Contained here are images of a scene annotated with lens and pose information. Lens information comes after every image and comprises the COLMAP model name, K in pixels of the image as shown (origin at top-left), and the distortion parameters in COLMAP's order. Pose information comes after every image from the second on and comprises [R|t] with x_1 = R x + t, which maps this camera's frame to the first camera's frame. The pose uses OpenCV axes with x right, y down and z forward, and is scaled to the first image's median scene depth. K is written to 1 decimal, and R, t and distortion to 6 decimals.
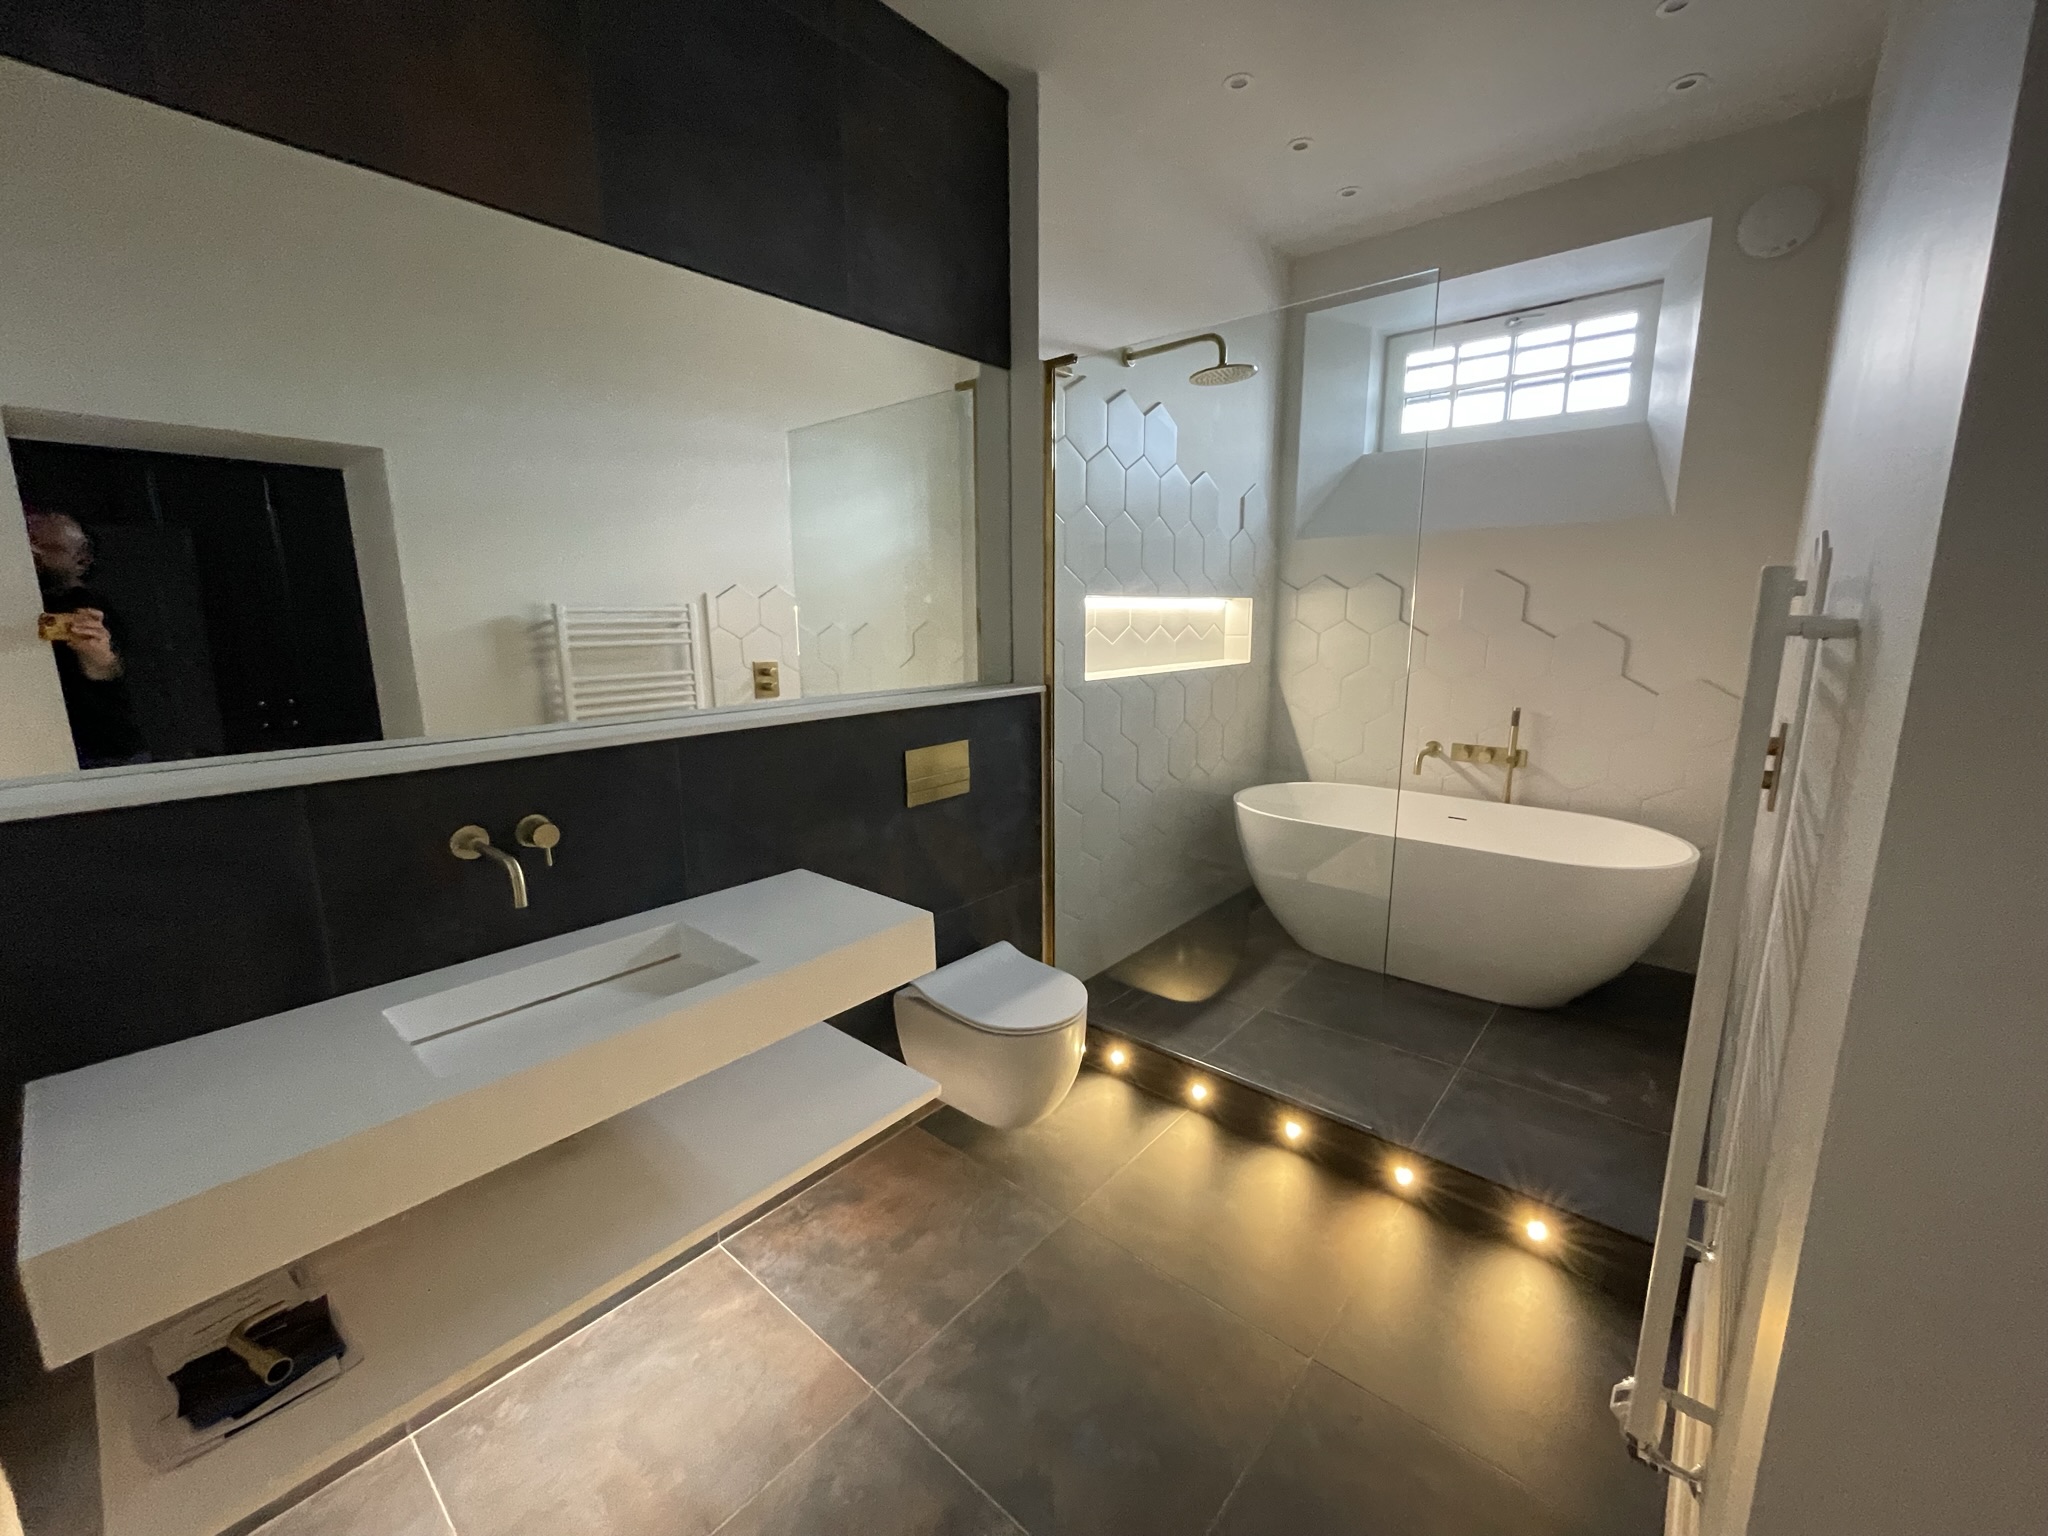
lens RADIAL K [[826.9, 0, 1017.3], [0, 826.9, 769.7], [0, 0, 1]] dist [0.008913, 0.000158]
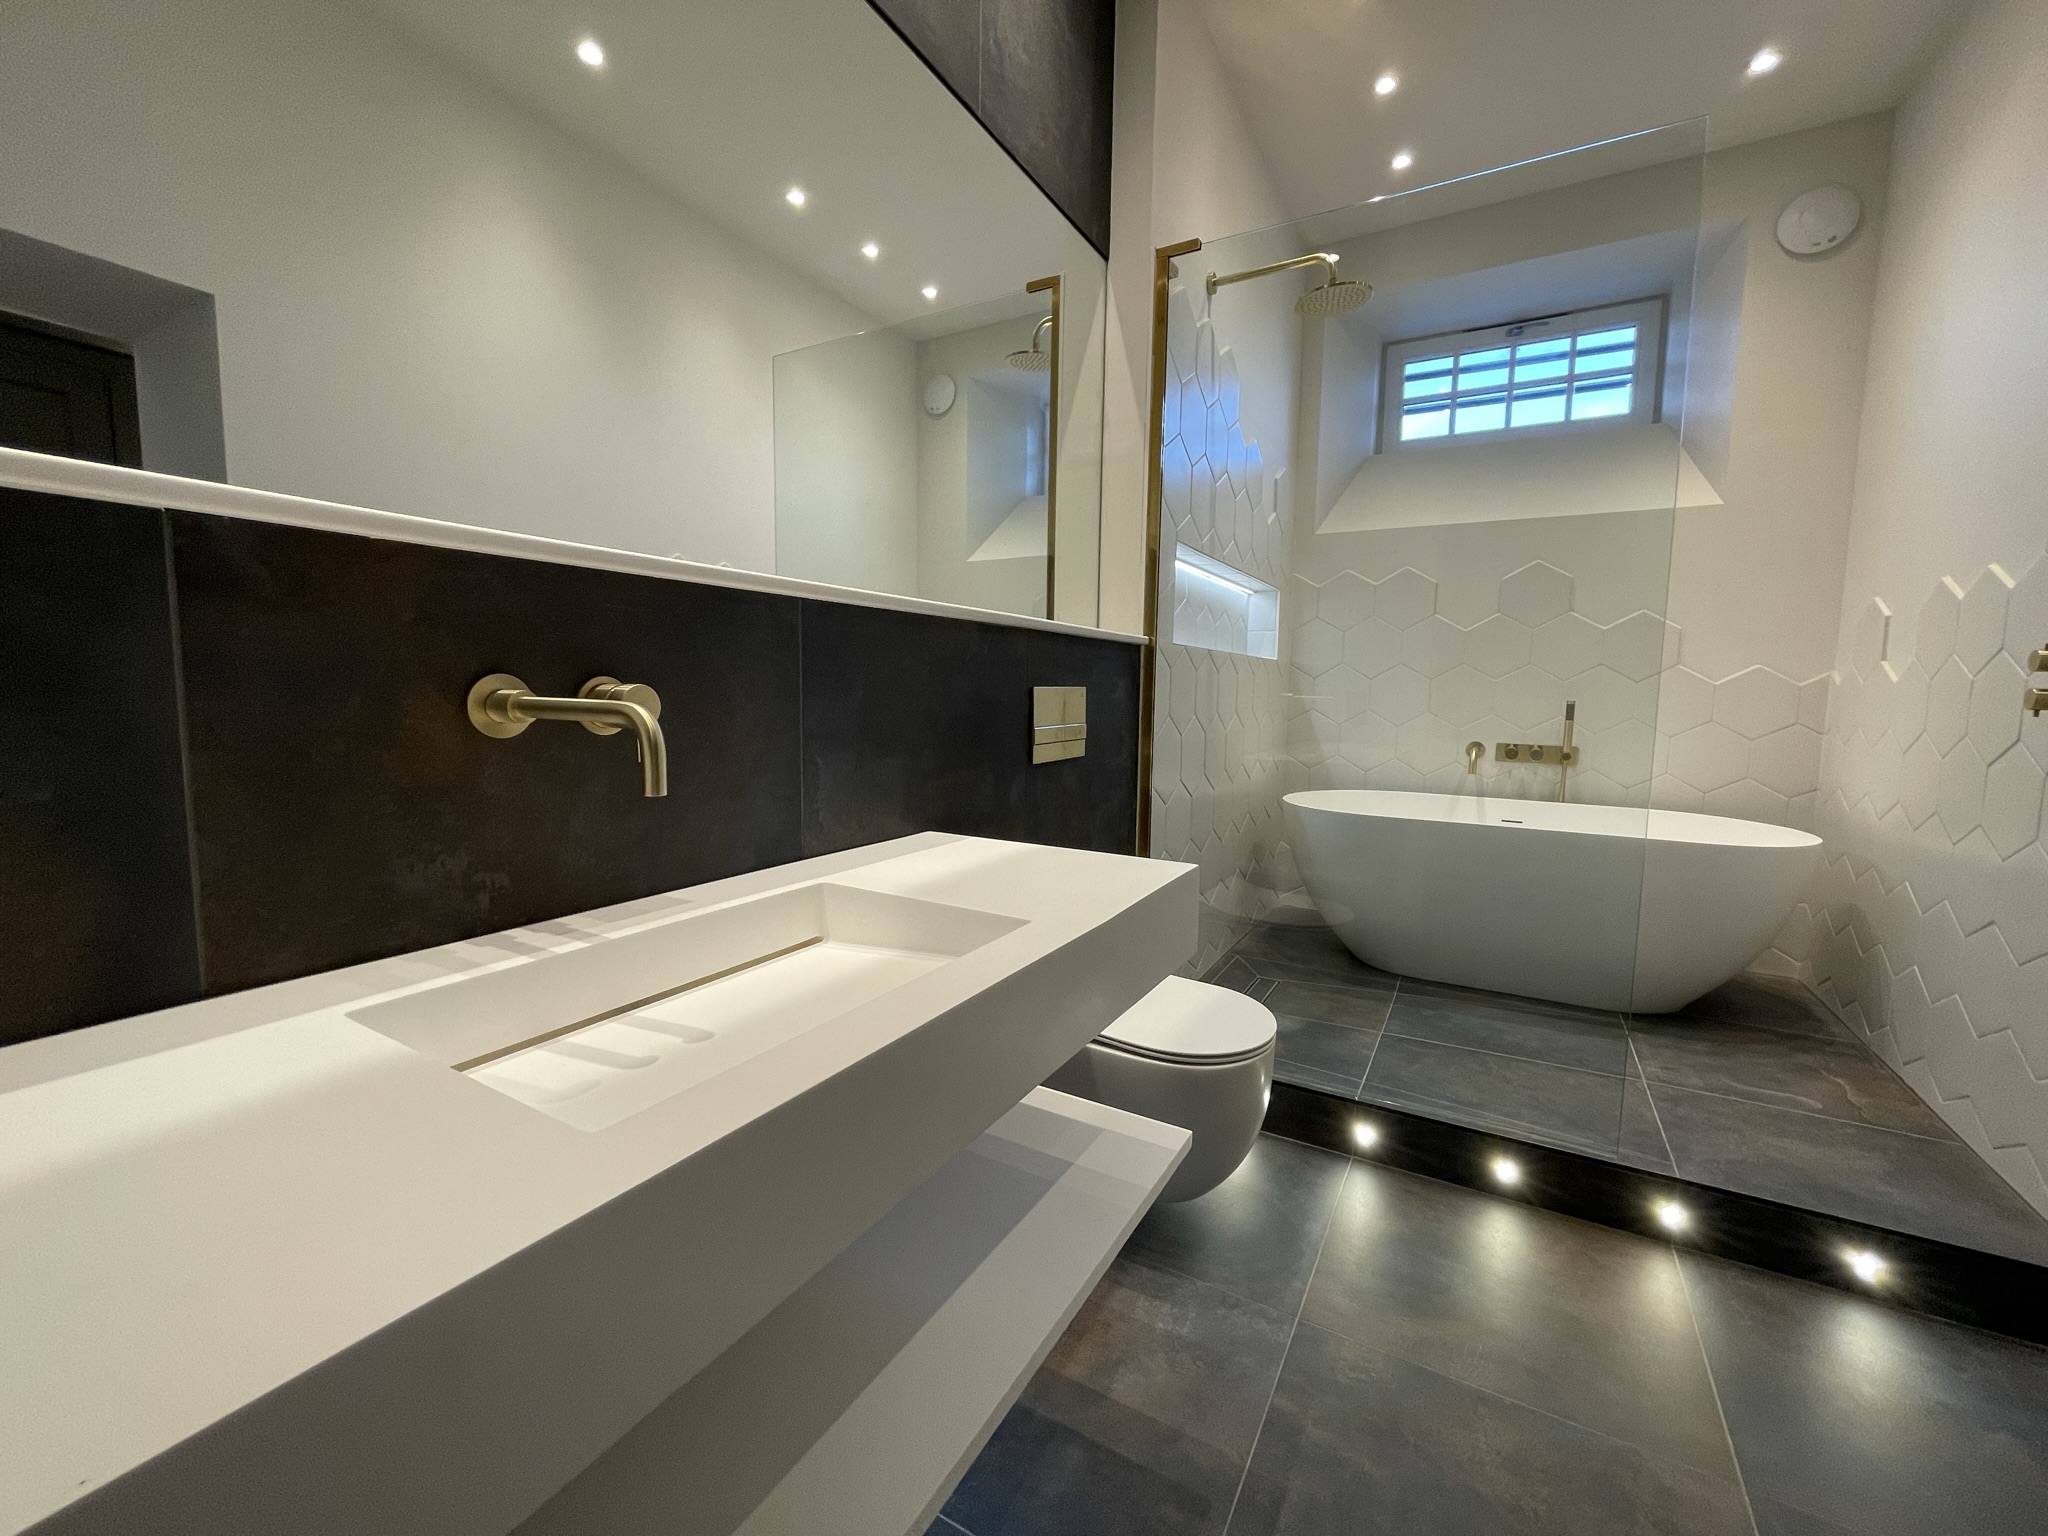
lens RADIAL K [[826.9, 0, 1029.6], [0, 826.9, 765.8], [0, 0, 1]] dist [0.008913, 0.000158]
pose [[0.981922, 0.004843, 0.189222, -0.182825], [0.012860, 0.995656, -0.092216, 0.076511], [-0.188847, 0.092982, 0.977595, 0.179062]]
